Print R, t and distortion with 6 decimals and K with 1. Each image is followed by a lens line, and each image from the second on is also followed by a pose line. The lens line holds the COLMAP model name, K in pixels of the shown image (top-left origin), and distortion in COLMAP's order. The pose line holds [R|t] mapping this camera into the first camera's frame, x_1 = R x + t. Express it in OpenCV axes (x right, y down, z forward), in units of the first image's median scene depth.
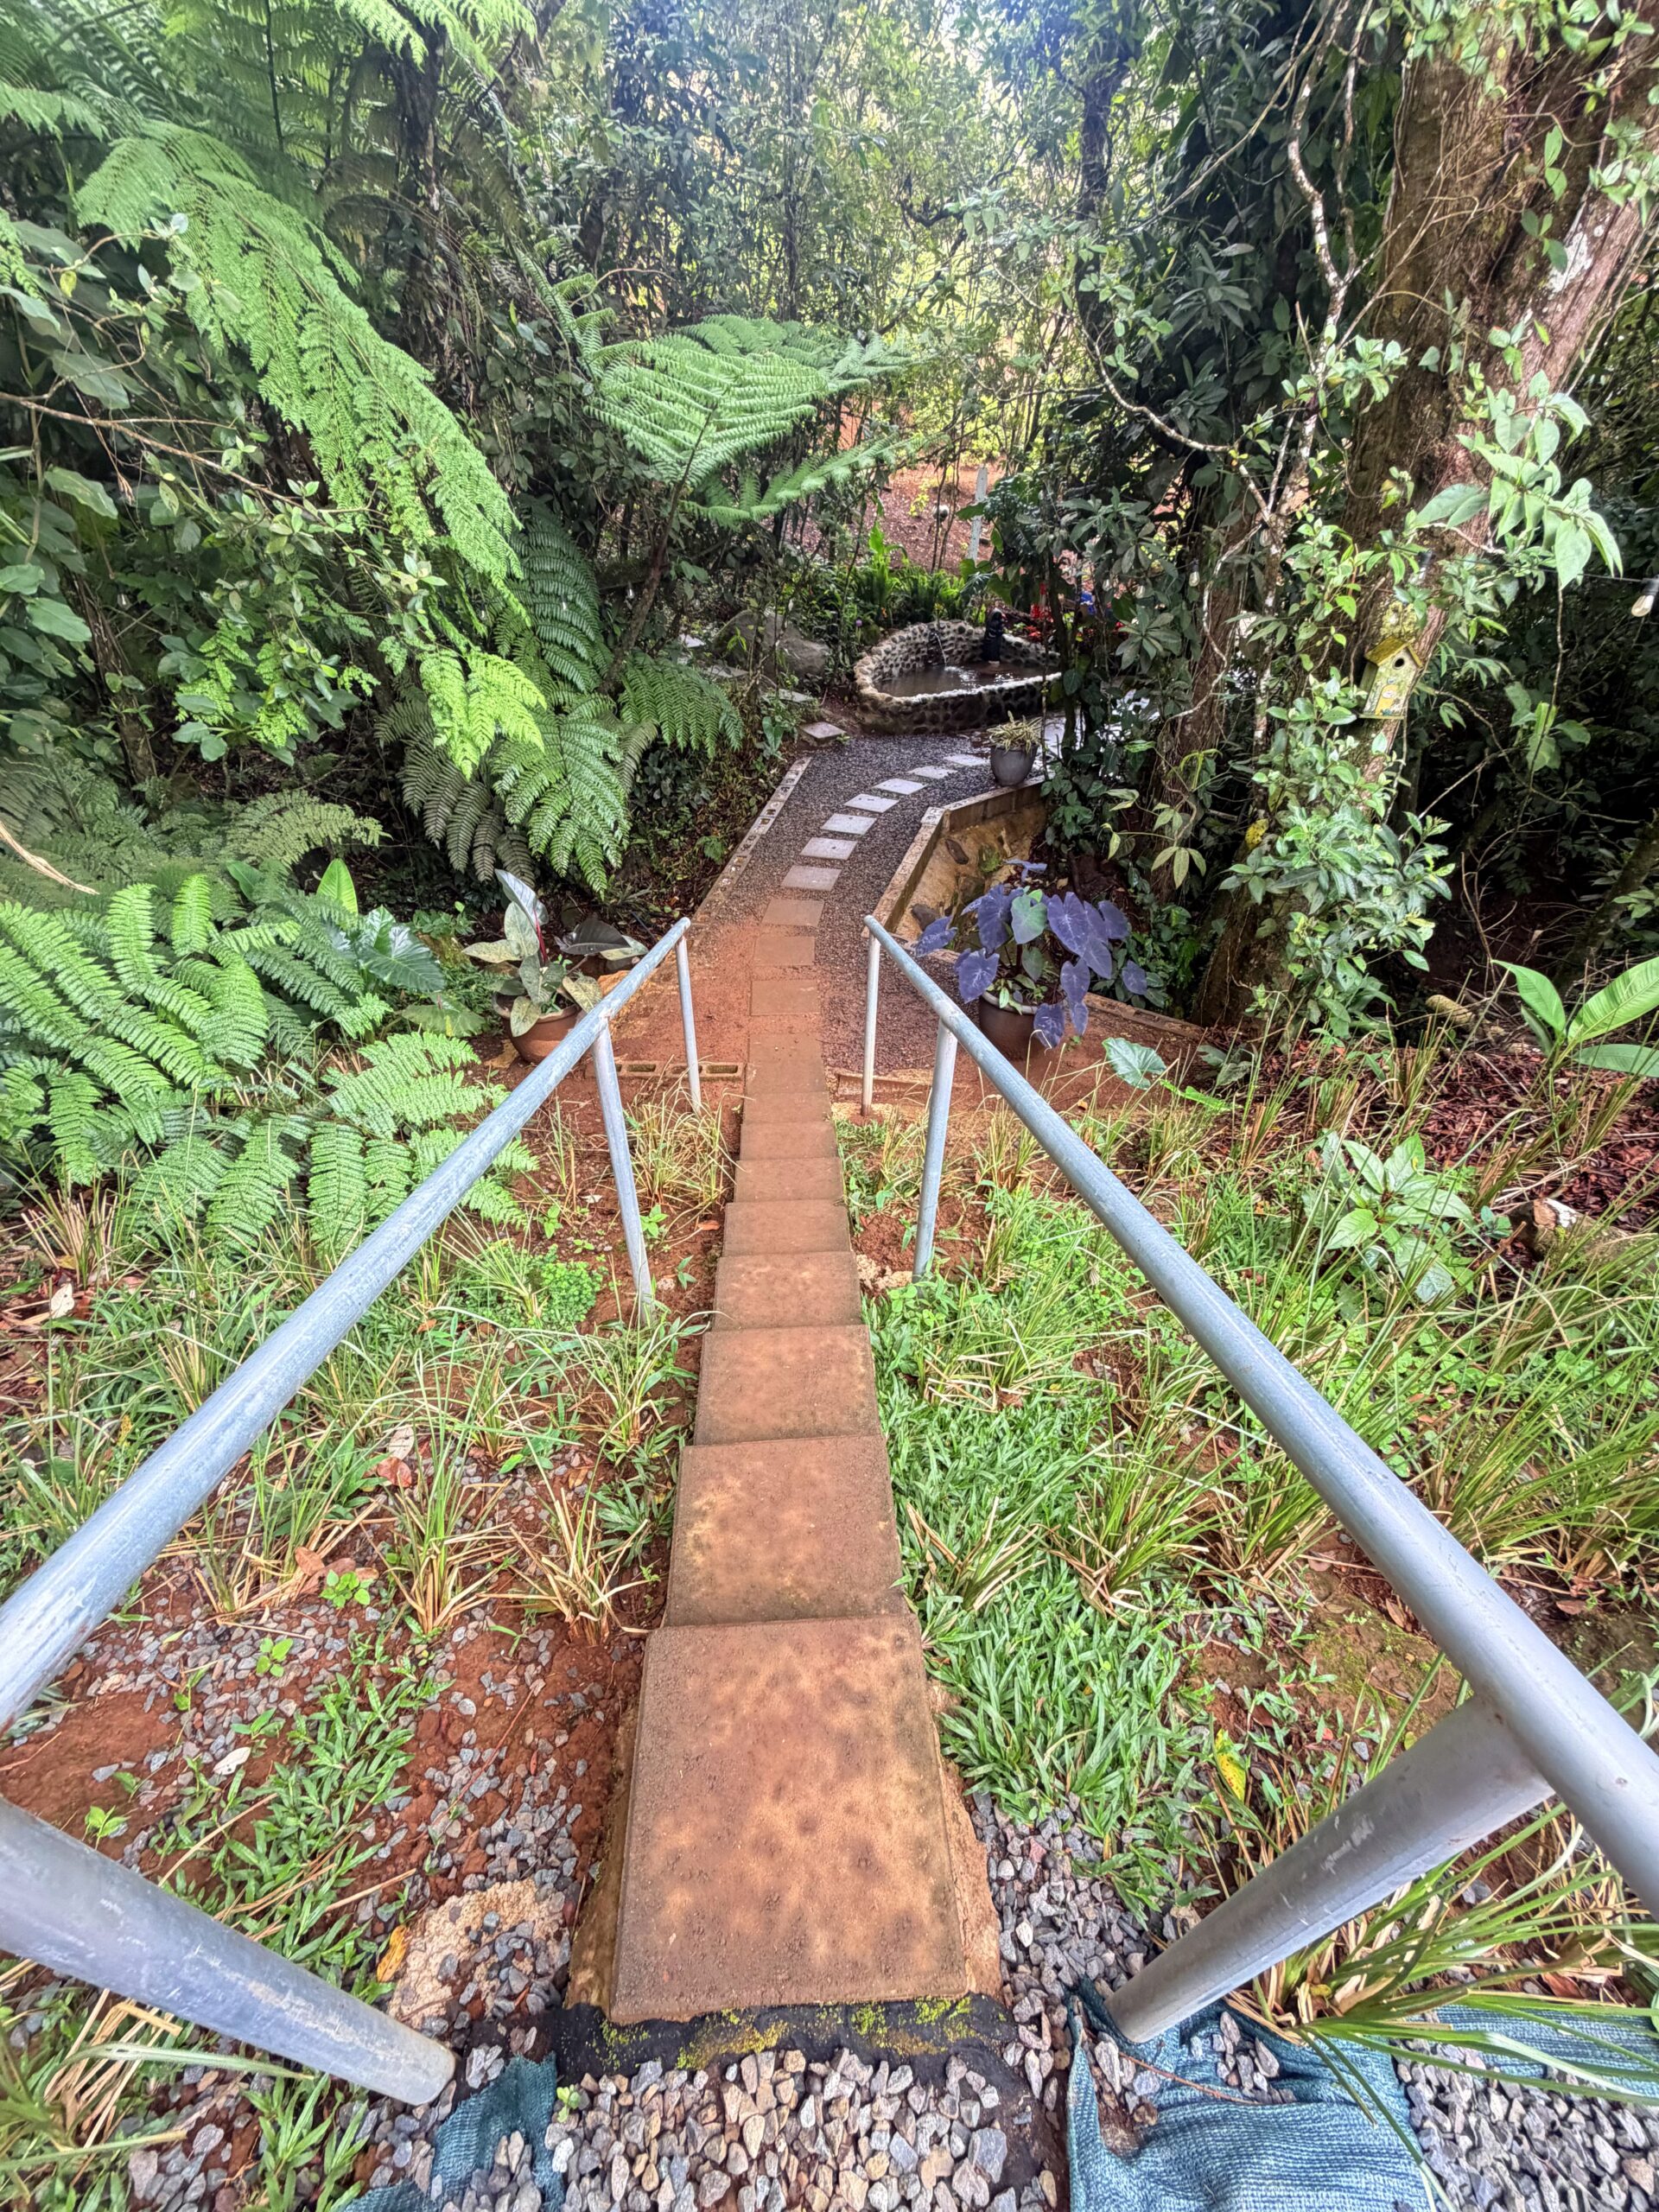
lens RADIAL K [[876.2, 0, 827.9], [0, 876.2, 1108.6], [0, 0, 1]] dist [-0.000864, -0.000321]
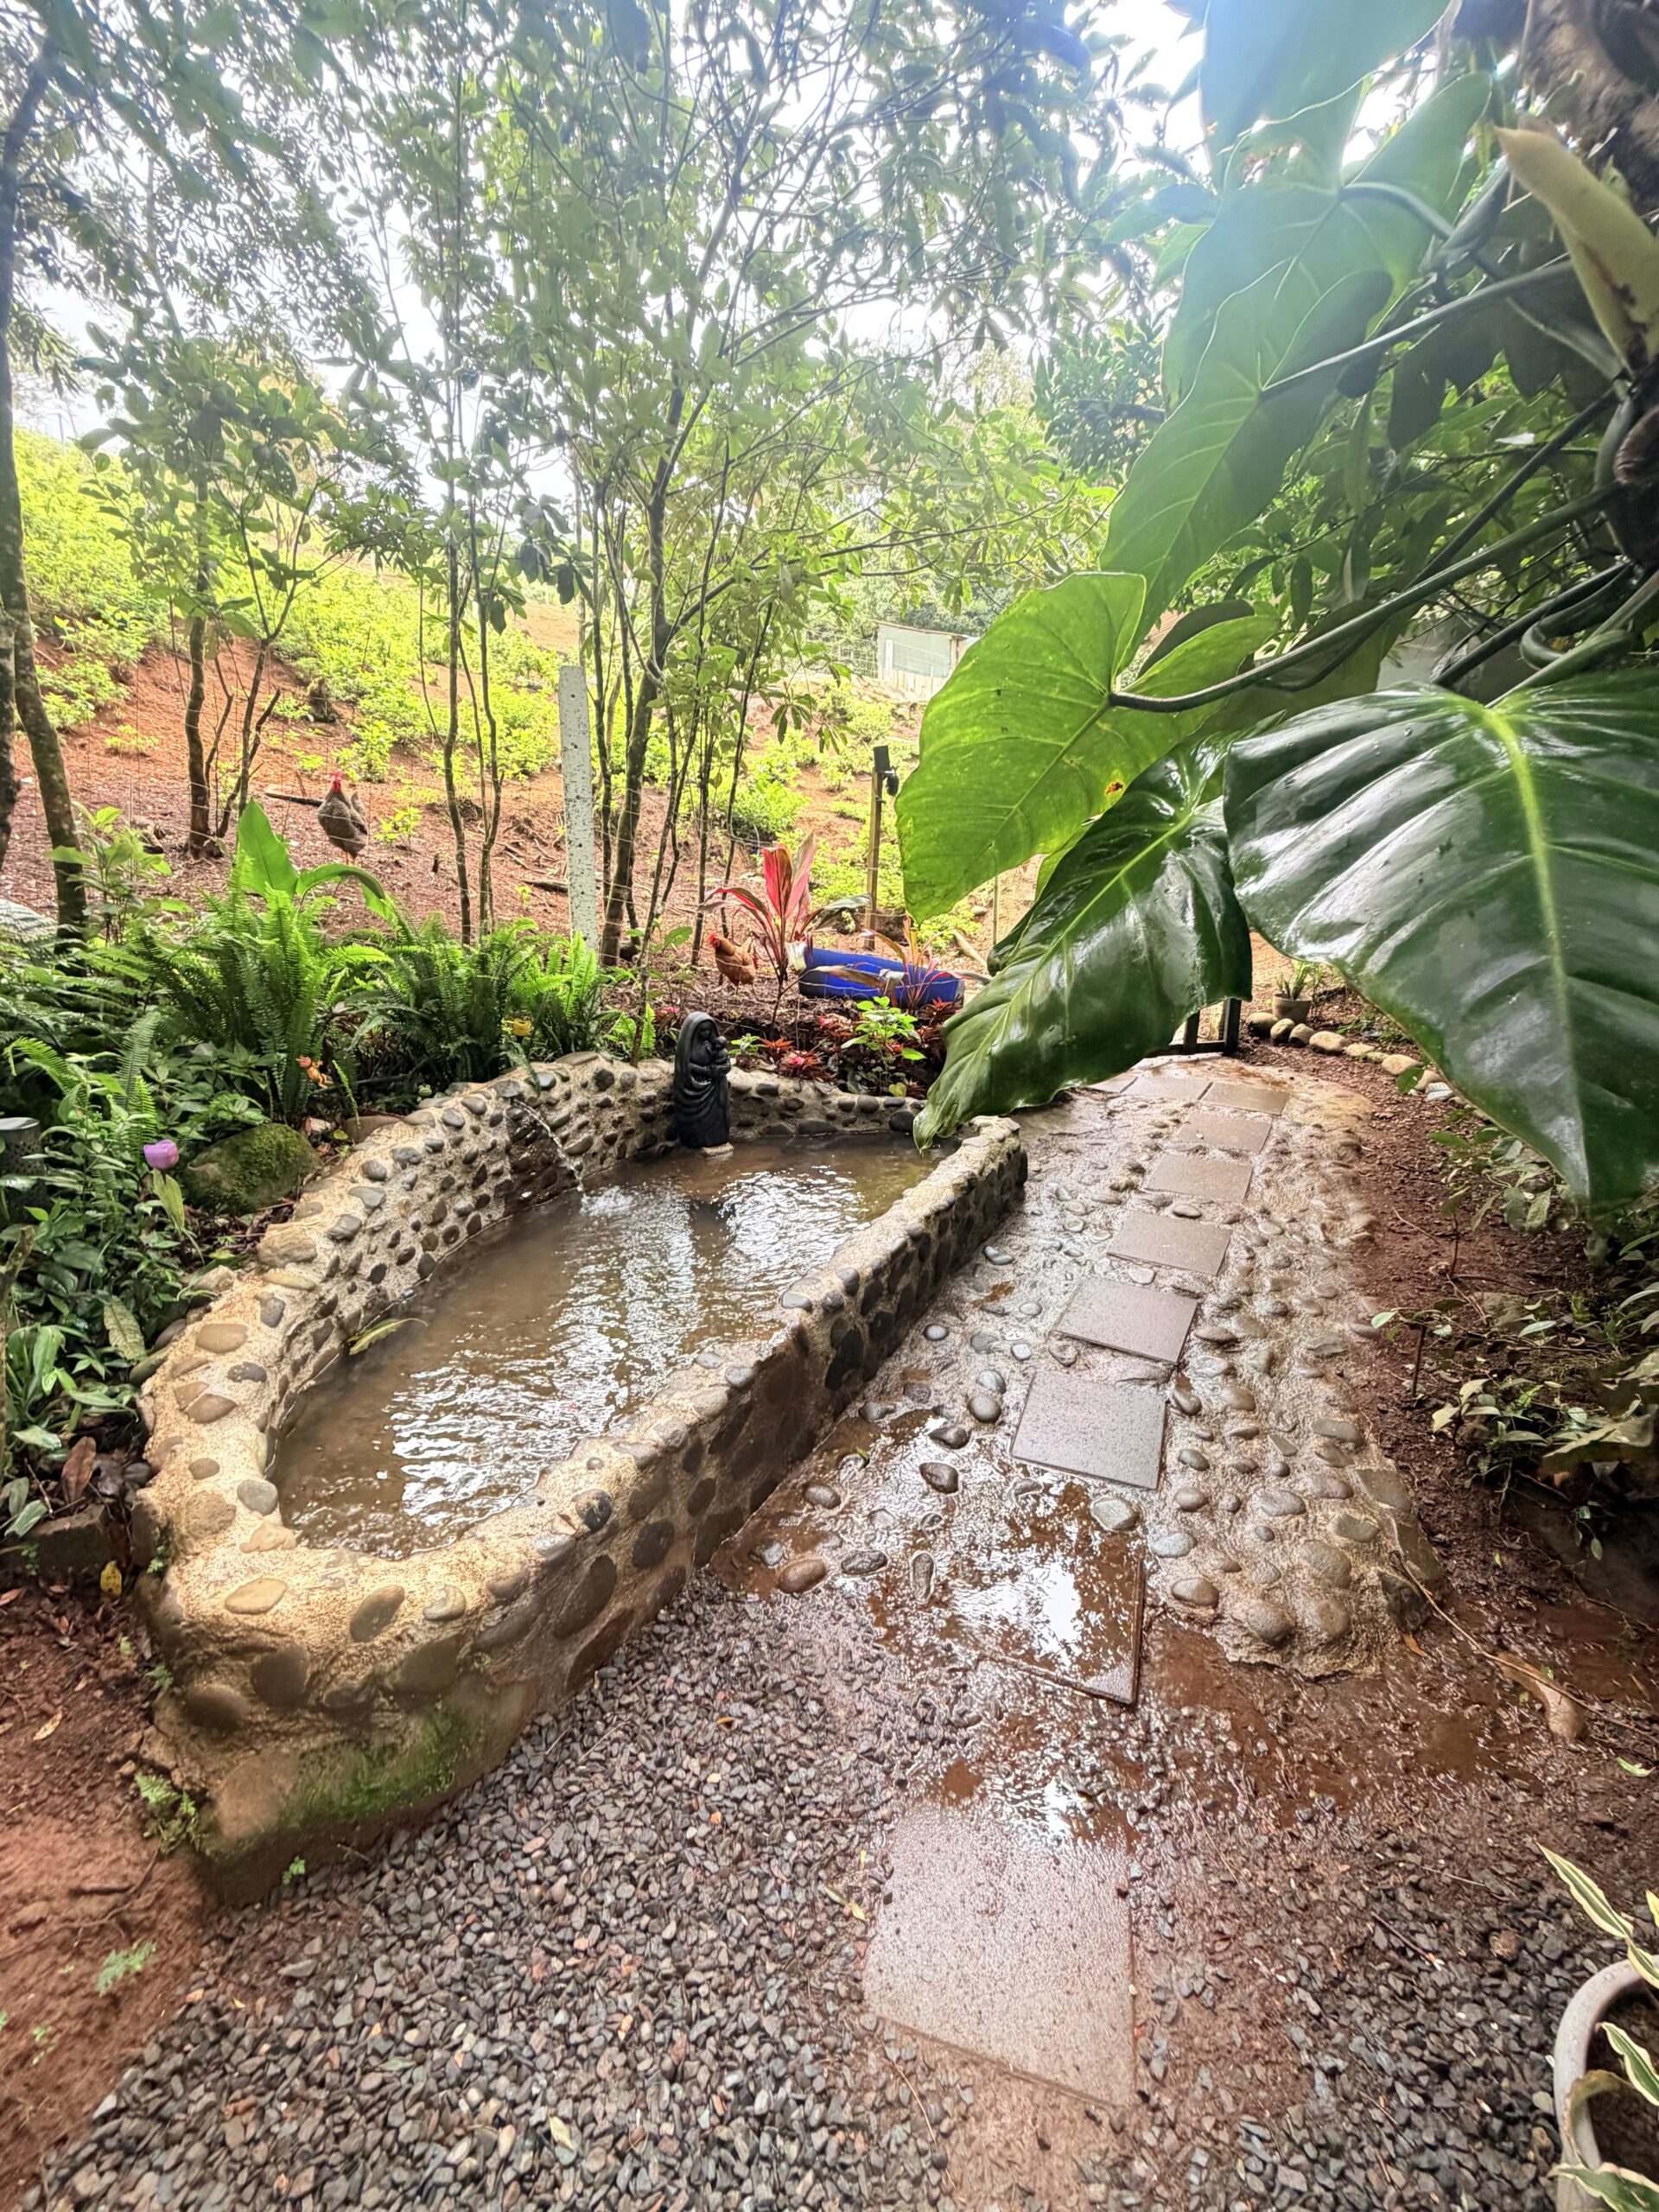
lens RADIAL K [[876.2, 0, 832.8], [0, 876.2, 1105.0], [0, 0, 1]] dist [-0.000864, -0.000321]
pose [[0.864479, -0.160182, 0.476463, 0.072609], [0.324737, 0.901488, -0.286121, -0.432739], [-0.383695, 0.402071, 0.831335, 0.727101]]
